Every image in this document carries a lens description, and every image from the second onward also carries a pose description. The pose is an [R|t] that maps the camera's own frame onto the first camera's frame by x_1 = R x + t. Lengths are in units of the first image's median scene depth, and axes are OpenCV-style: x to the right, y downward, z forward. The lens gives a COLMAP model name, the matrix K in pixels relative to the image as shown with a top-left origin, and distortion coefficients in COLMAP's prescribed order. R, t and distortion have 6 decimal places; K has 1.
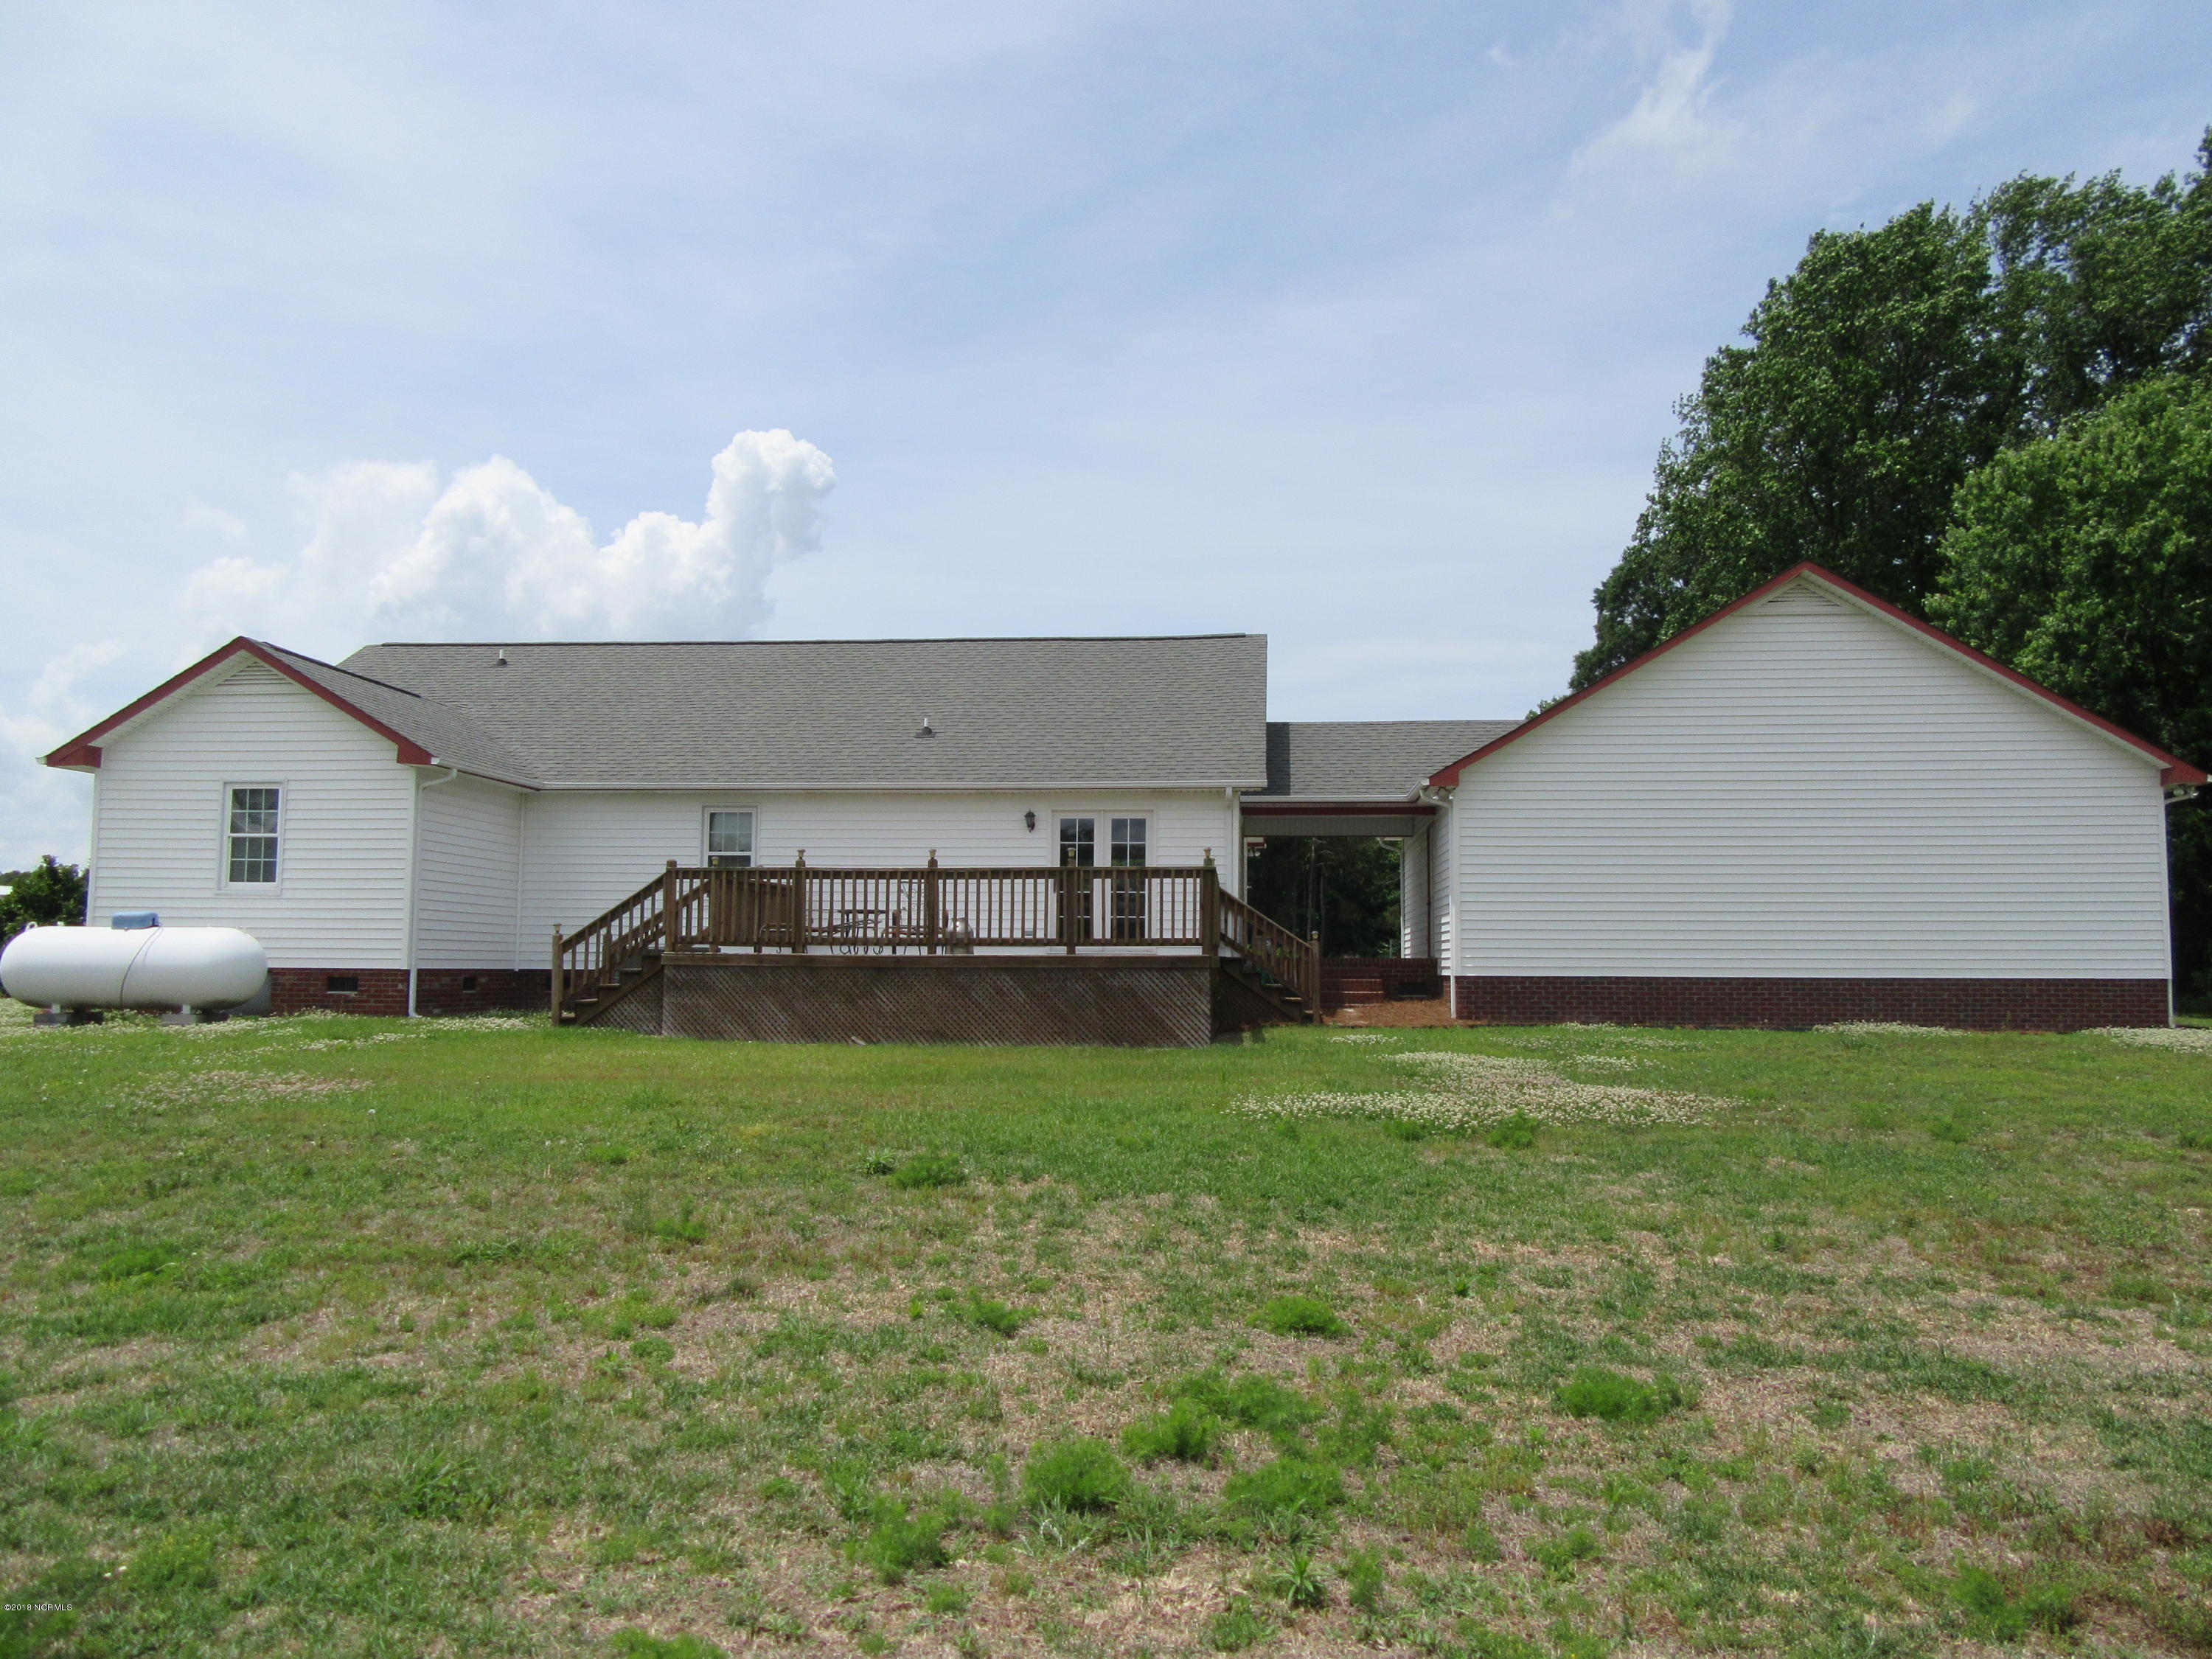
lens RADIAL K [[1633.1, 0, 1108.6], [0, 1633.1, 852.1], [0, 0, 1]] dist [-0.005147, 0.007163]
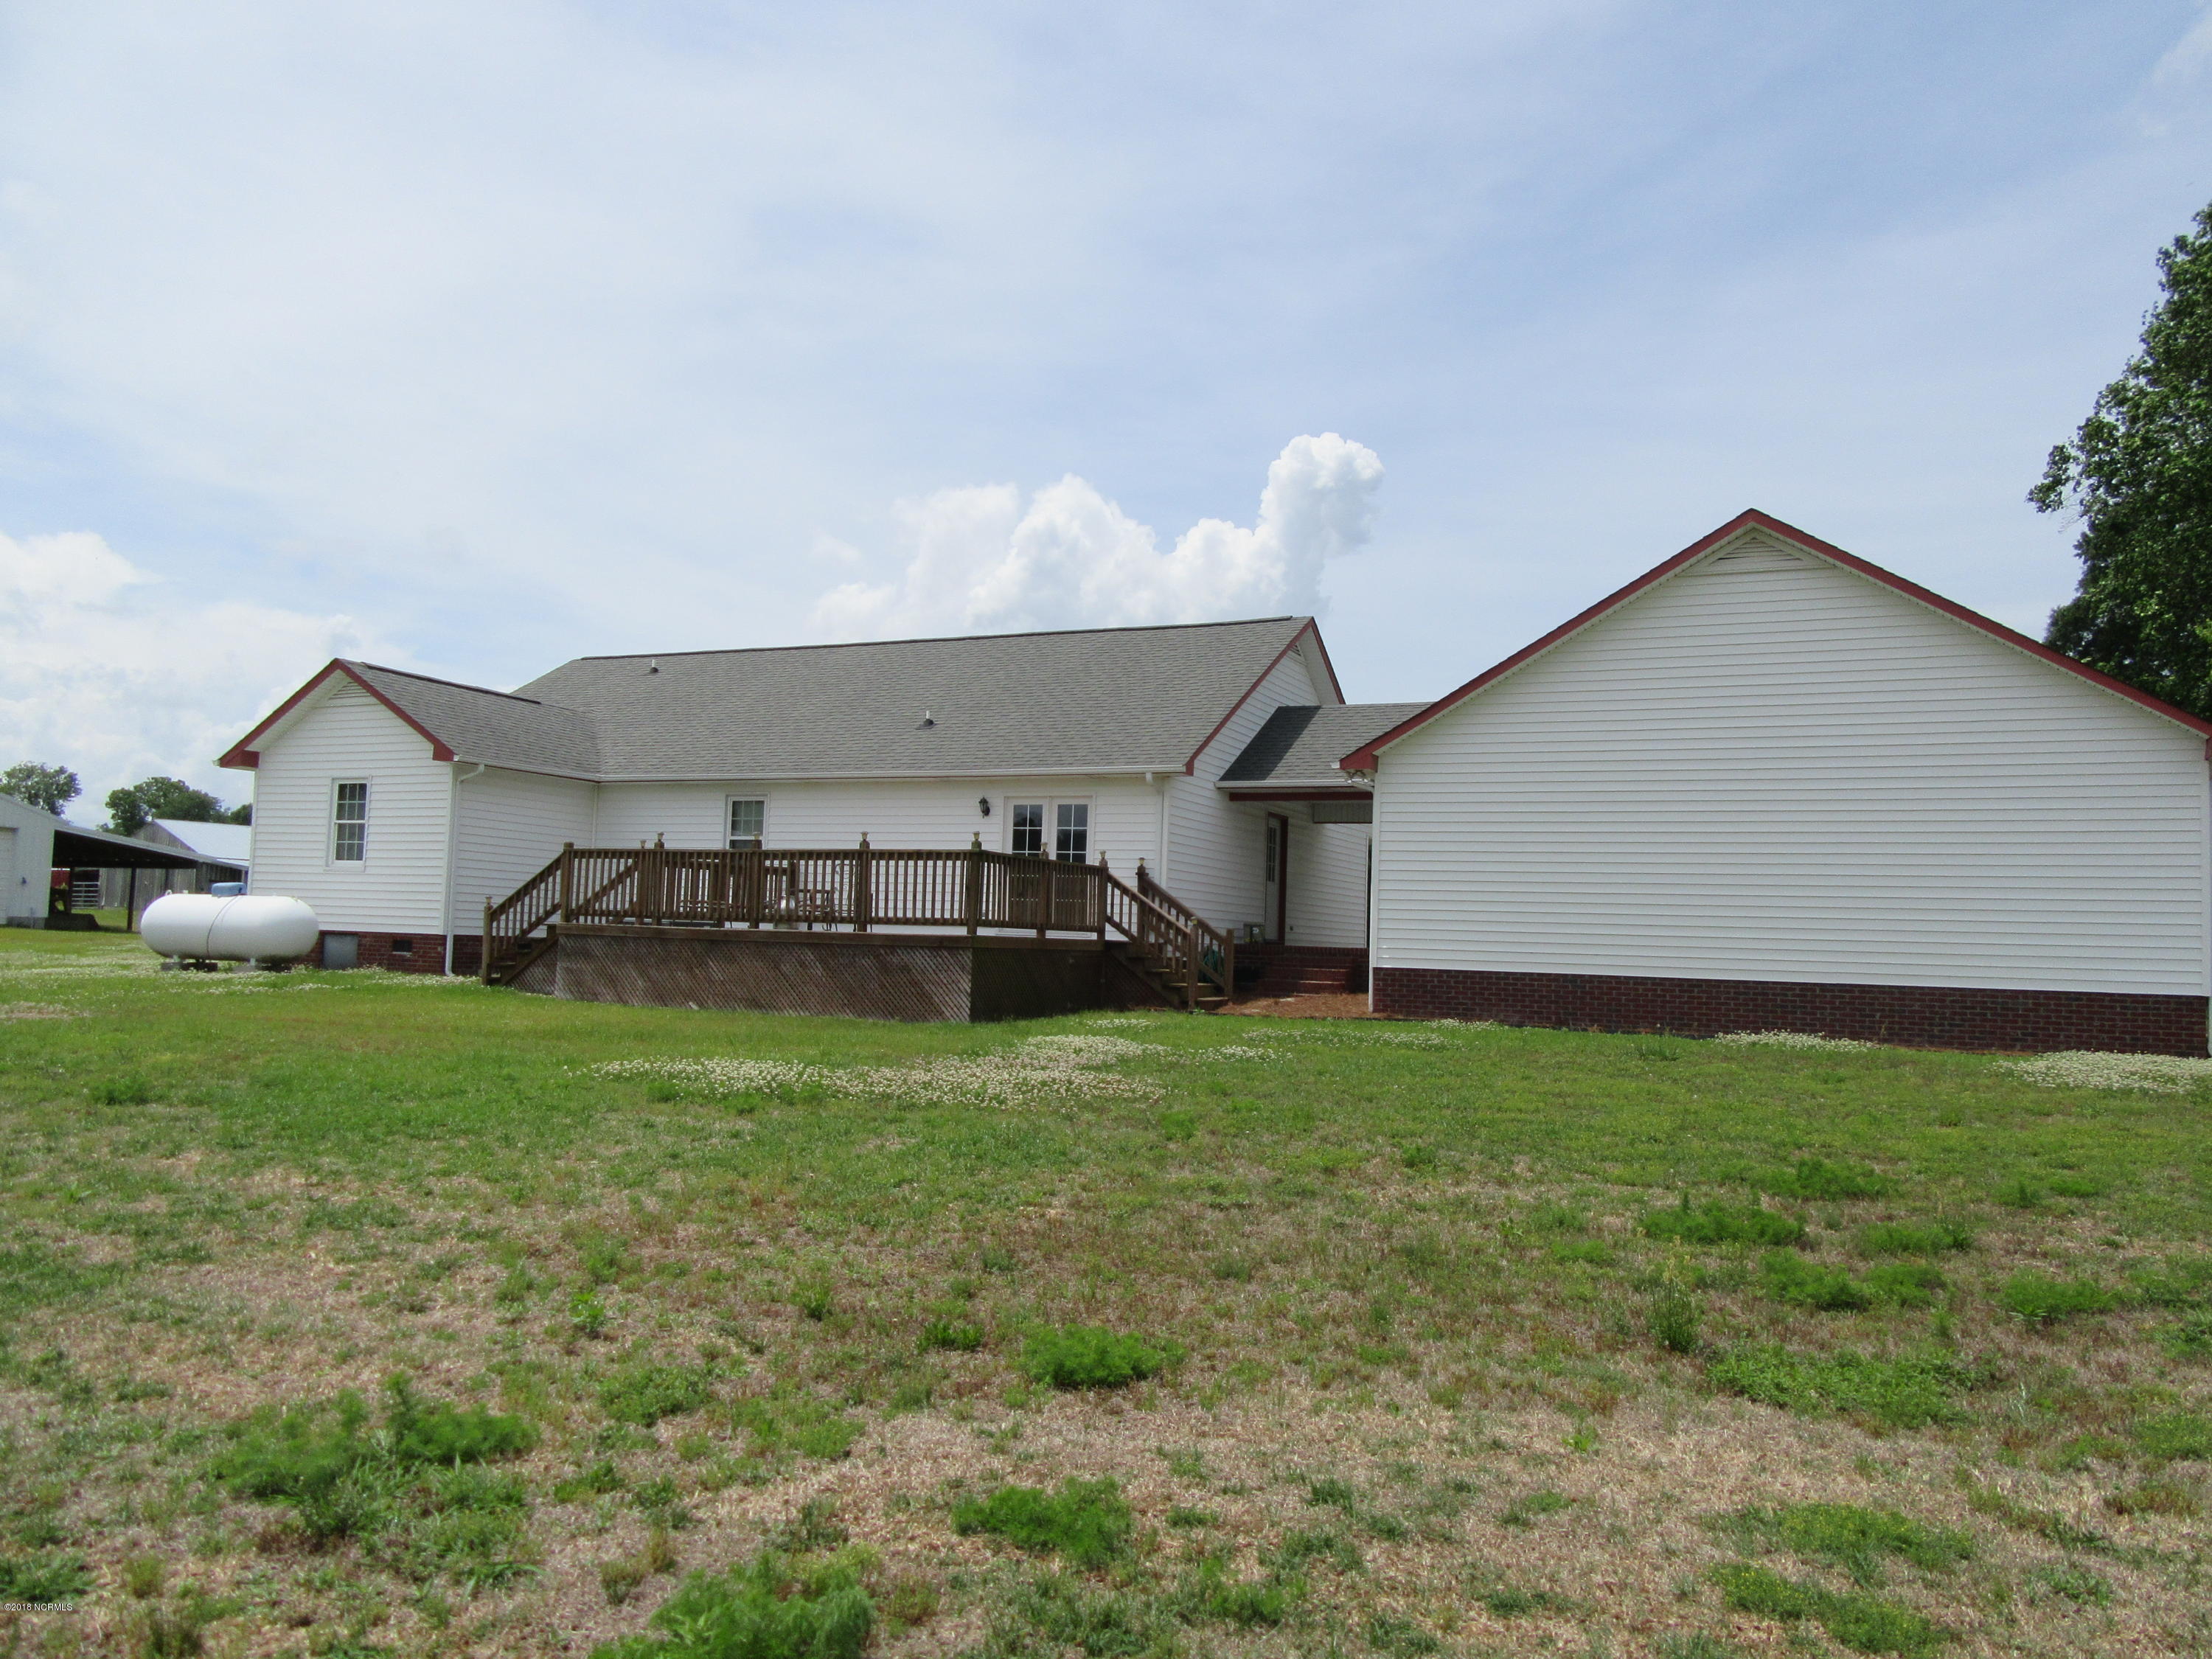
lens RADIAL K [[1633.1, 0, 1110.7], [0, 1633.1, 810.9], [0, 0, 1]] dist [-0.005147, 0.007163]
pose [[0.939849, -0.003902, -0.341567, 0.420576], [-0.003081, 0.999797, -0.019899, 0.004206], [0.341575, 0.019754, 0.939647, 0.051133]]
